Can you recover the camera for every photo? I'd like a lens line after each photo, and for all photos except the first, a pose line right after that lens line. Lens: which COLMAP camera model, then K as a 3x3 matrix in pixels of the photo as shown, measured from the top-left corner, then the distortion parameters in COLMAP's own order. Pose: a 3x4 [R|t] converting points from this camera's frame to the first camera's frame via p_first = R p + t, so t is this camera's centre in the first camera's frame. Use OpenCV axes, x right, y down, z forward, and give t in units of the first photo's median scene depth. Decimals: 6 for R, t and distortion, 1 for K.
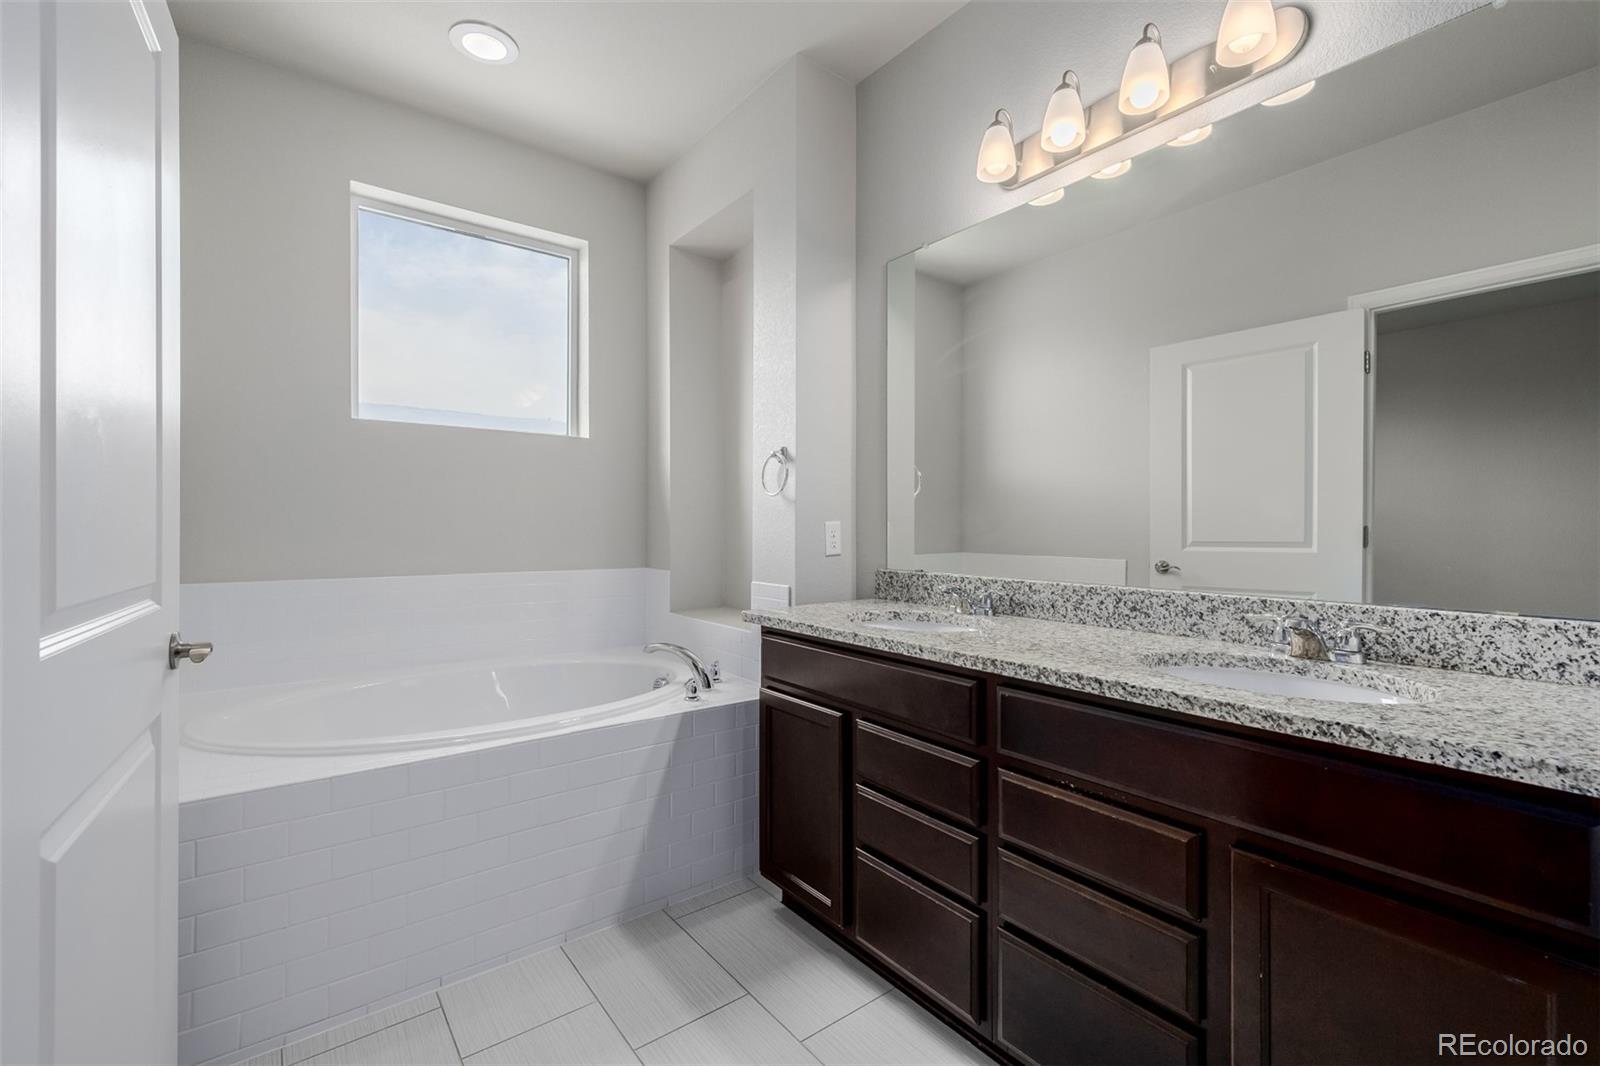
lens RADIAL K [[693.5, 0, 800.3], [0, 693.5, 518.8], [0, 0, 1]] dist [-0.004318, -0.000256]
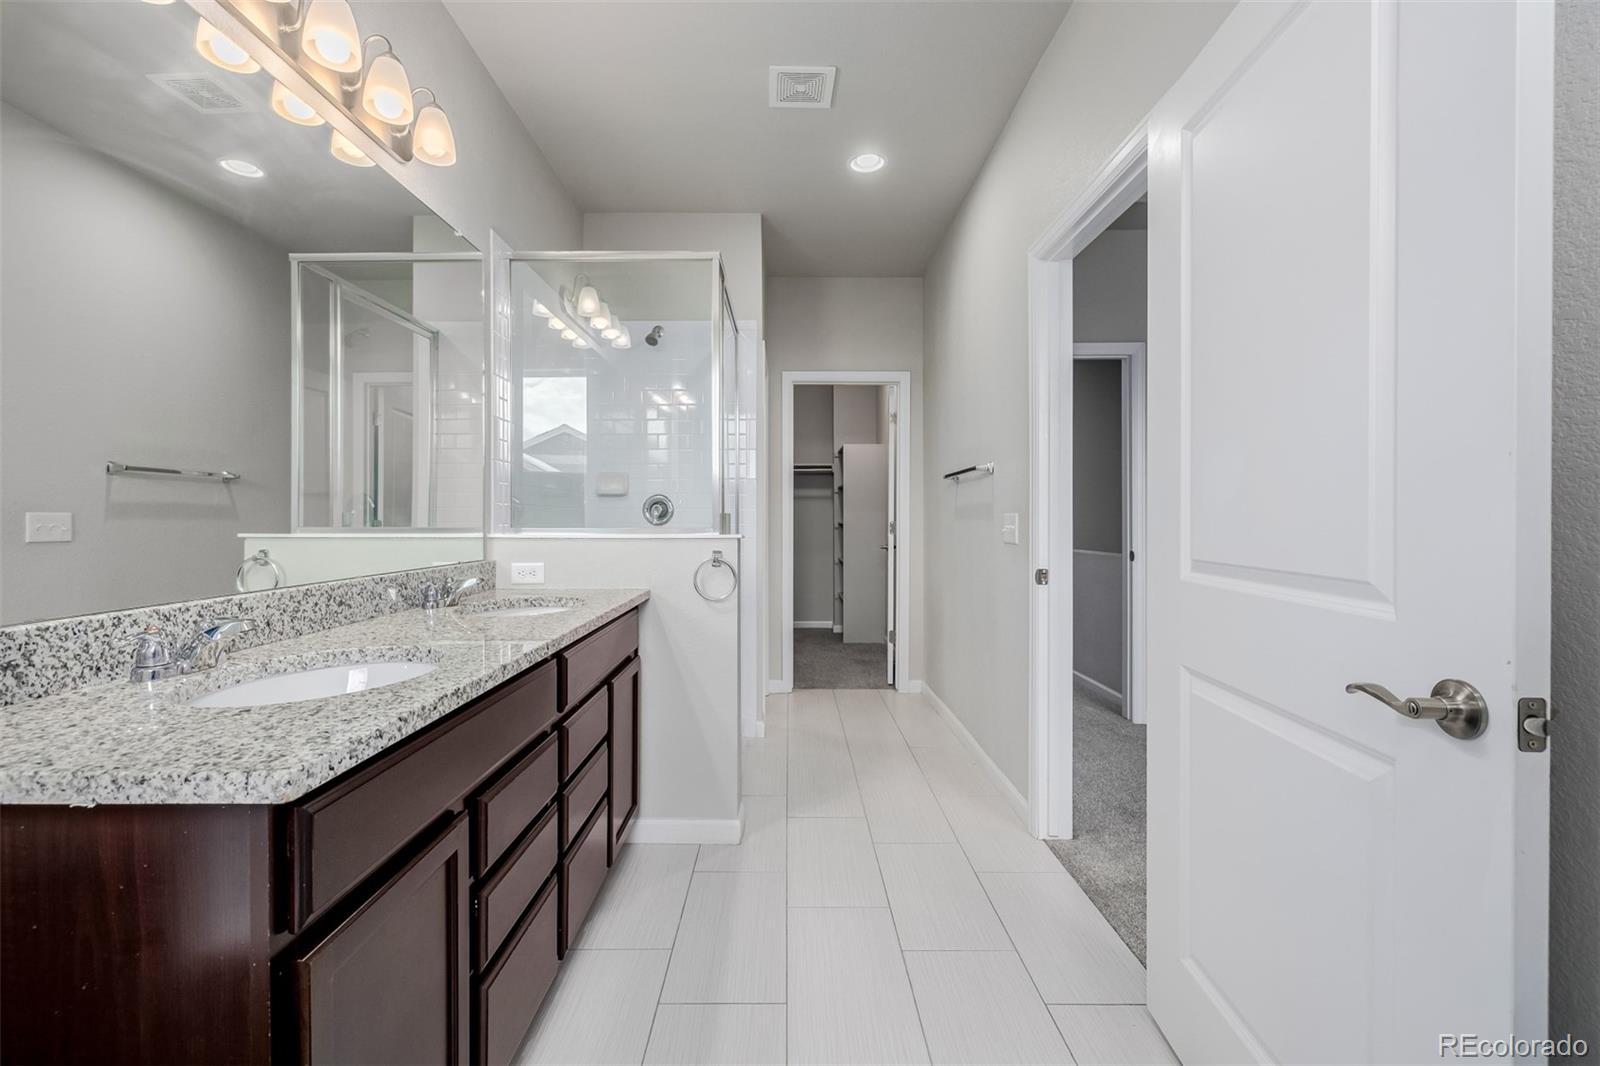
lens RADIAL K [[693.5, 0, 796.1], [0, 693.5, 535.3], [0, 0, 1]] dist [-0.004318, -0.000256]
pose [[-0.800230, -0.015957, 0.599480, -0.569788], [-0.005226, 0.999794, 0.019637, 0.014397], [-0.599670, 0.012581, -0.800149, 1.344411]]
